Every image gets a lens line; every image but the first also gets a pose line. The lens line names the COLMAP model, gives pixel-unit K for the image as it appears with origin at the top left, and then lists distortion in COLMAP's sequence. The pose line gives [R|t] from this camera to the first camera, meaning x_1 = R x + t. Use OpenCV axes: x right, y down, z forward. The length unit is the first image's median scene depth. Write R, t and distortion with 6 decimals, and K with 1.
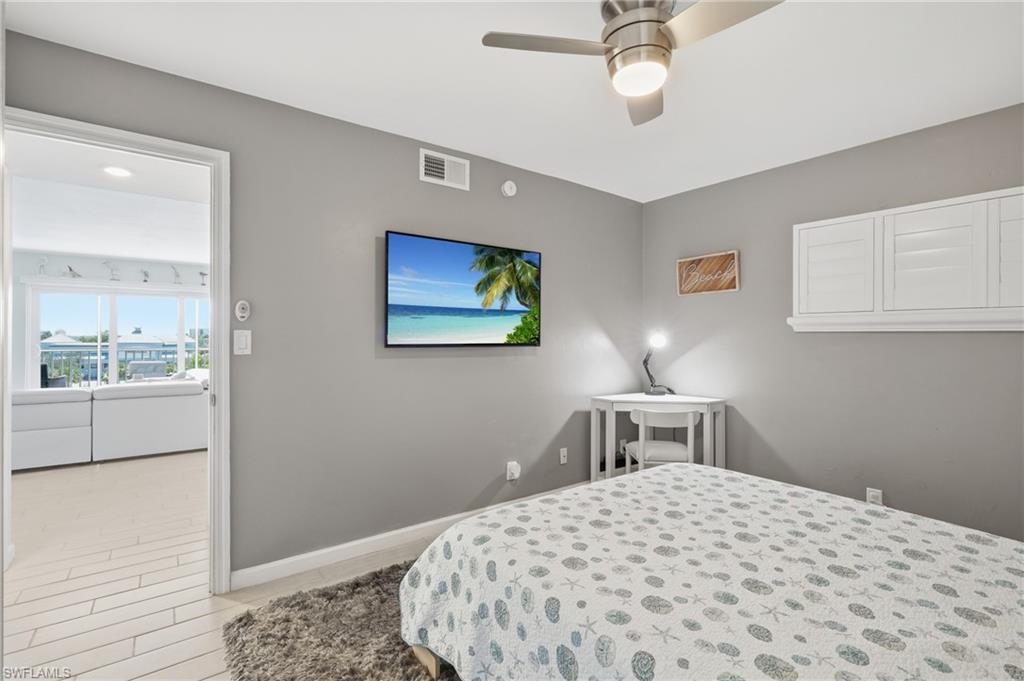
lens RADIAL K [[469.3, 0, 512.5], [0, 469.3, 337.4], [0, 0, 1]] dist [-0.005751, 0.002357]
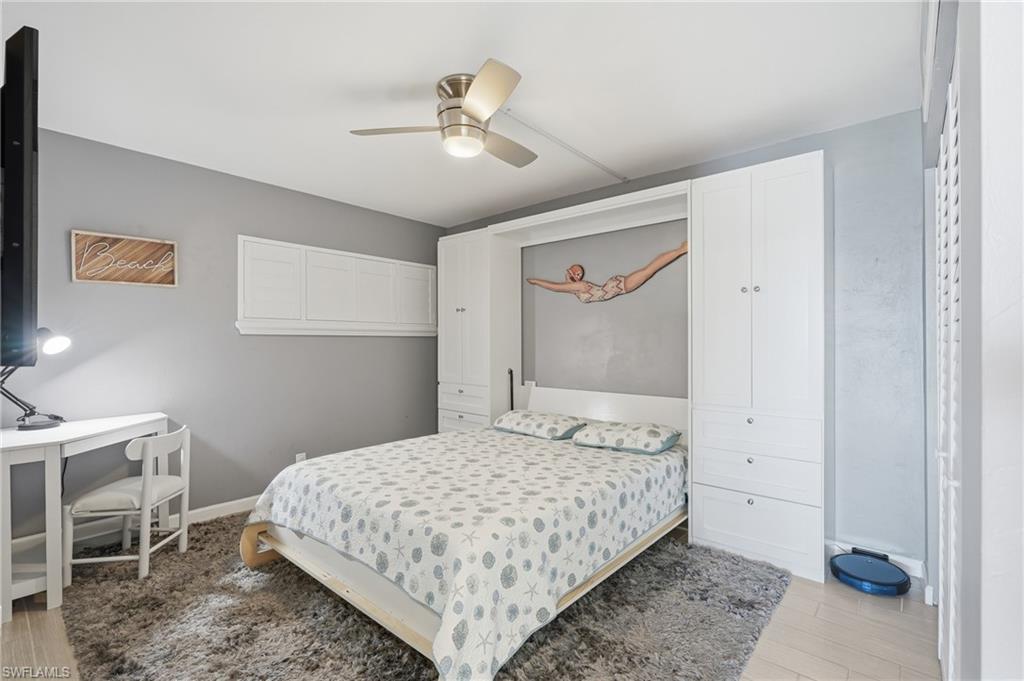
lens RADIAL K [[469.3, 0, 511.9], [0, 469.3, 340.8], [0, 0, 1]] dist [-0.005751, 0.002357]
pose [[-0.207933, -0.000414, 0.978143, -0.575531], [0.002122, 0.999997, 0.000874, 0.003156], [-0.978141, 0.002258, -0.207931, 0.611314]]
